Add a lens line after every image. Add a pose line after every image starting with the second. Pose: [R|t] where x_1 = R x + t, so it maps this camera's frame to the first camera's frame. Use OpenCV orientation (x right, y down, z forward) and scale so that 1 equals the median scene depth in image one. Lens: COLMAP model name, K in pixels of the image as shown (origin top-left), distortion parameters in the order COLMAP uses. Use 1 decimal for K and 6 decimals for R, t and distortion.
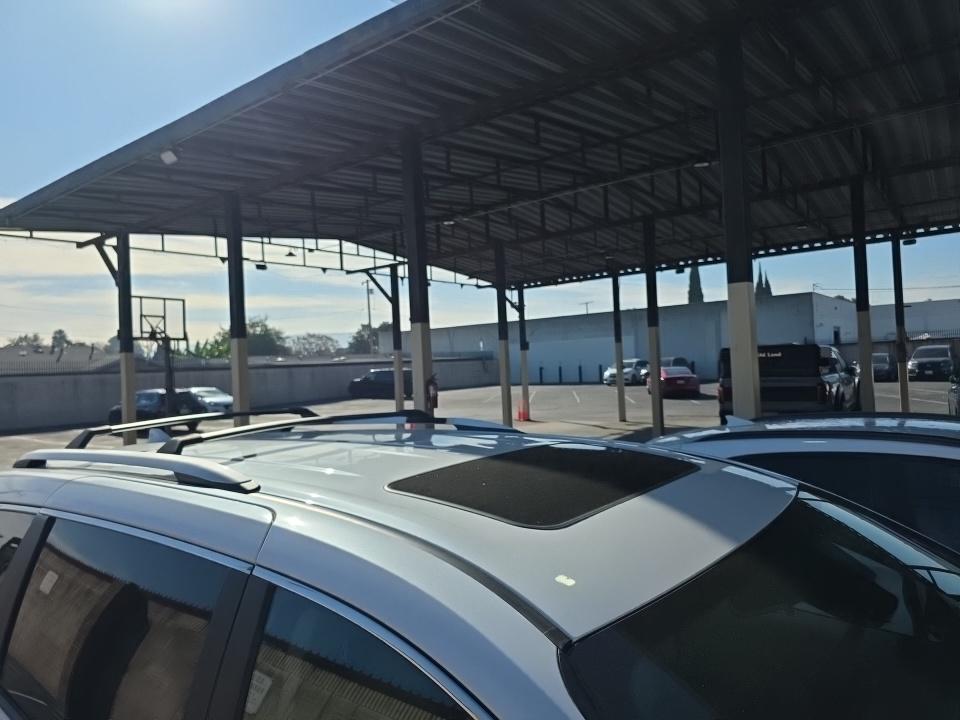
lens RADIAL K [[644.3, 0, 502.3], [0, 644.3, 356.9], [0, 0, 1]] dist [0.045698, -0.041190]
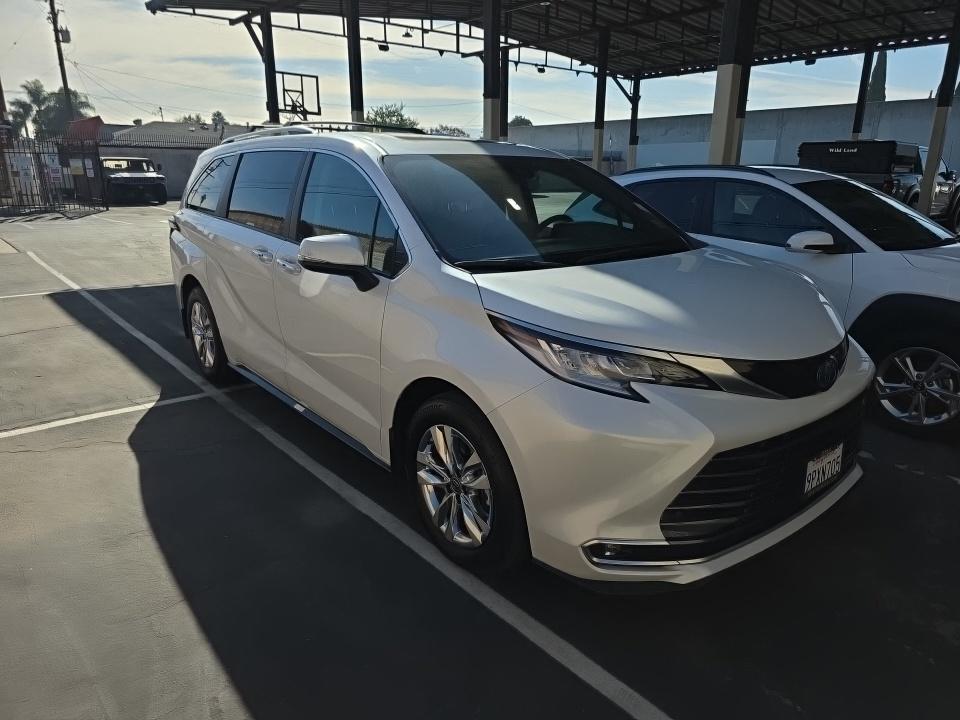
lens RADIAL K [[644.3, 0, 502.3], [0, 644.3, 356.9], [0, 0, 1]] dist [0.045698, -0.041190]
pose [[0.977808, 0.107366, -0.179900, 0.074057], [-0.050032, 0.953524, 0.297134, 0.021569], [0.203441, -0.281539, 0.937735, -0.123794]]
